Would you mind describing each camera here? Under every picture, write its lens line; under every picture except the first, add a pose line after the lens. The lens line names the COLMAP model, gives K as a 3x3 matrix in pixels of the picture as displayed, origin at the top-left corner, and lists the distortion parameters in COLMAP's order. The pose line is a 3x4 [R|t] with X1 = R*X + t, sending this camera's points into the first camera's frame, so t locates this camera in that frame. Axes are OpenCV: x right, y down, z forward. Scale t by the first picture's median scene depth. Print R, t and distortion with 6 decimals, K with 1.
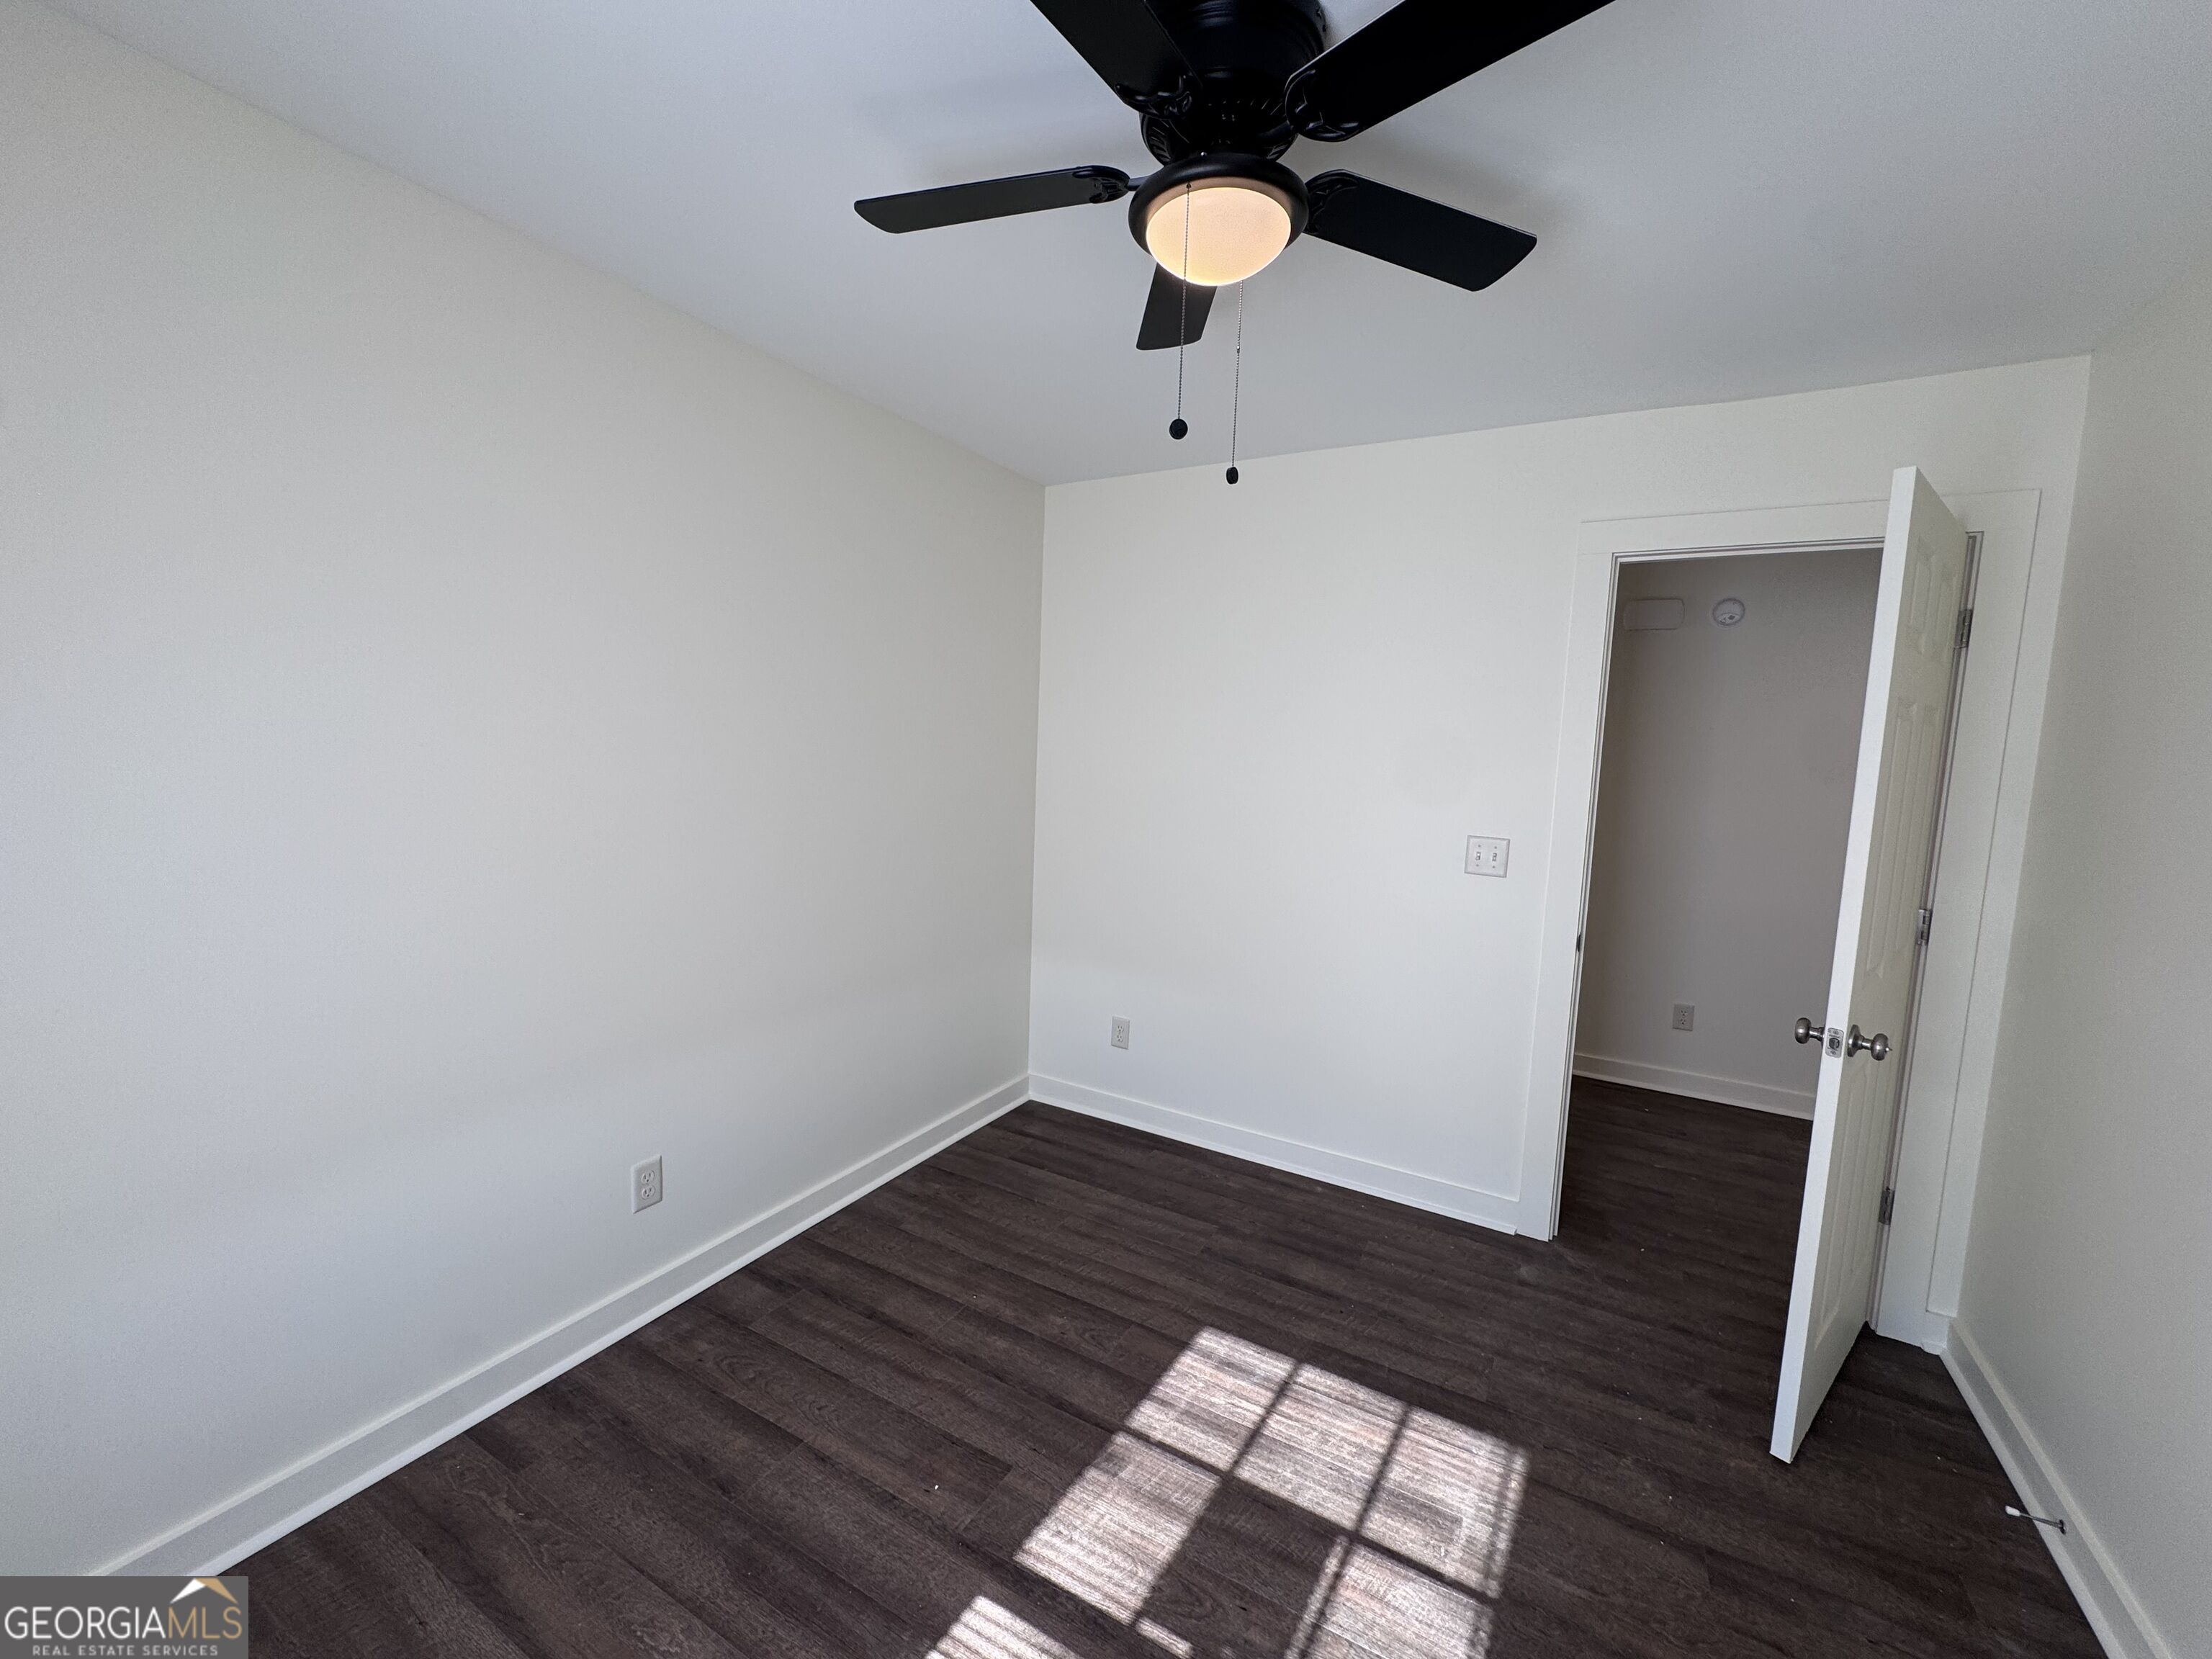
lens RADIAL K [[886.4, 0, 1103.3], [0, 886.4, 832.1], [0, 0, 1]] dist [-0.002755, -0.000612]
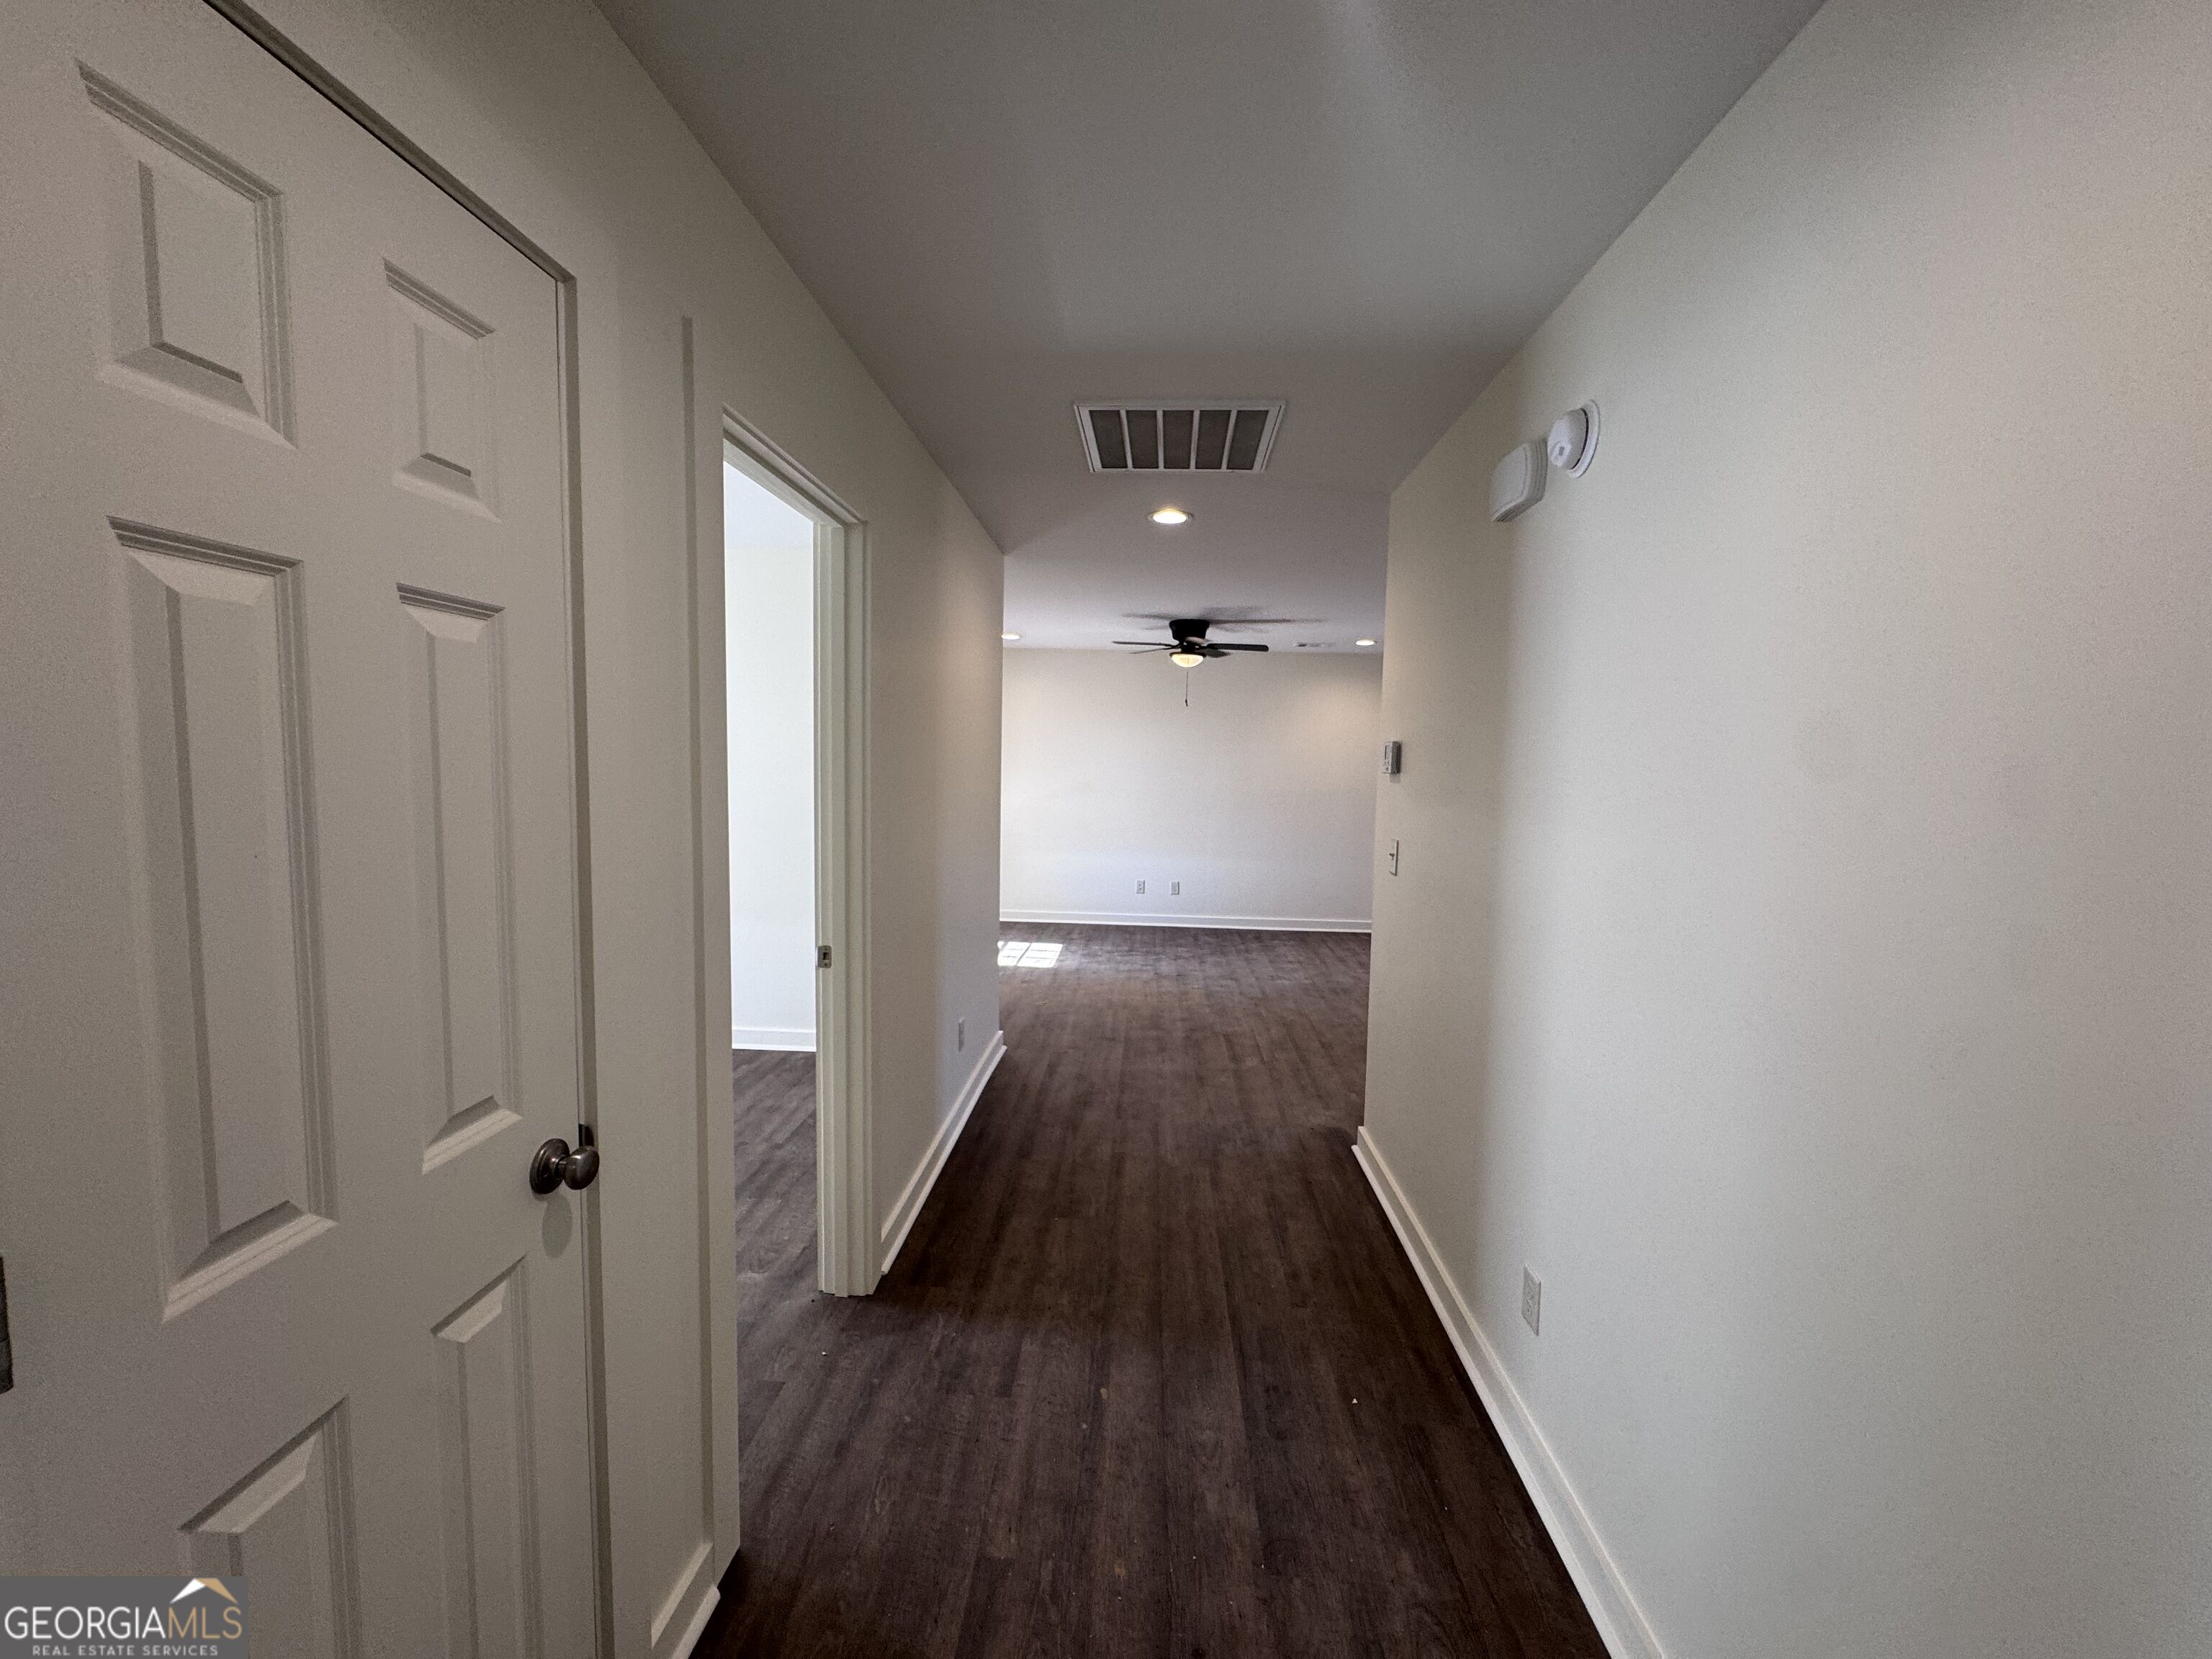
lens RADIAL K [[886.4, 0, 1096.5], [0, 886.4, 828.5], [0, 0, 1]] dist [-0.002755, -0.000612]
pose [[0.439471, 0.043849, -0.897186, 1.411201], [-0.093450, 0.995620, 0.002885, -0.037267], [0.893383, 0.082574, 0.441644, 0.807931]]
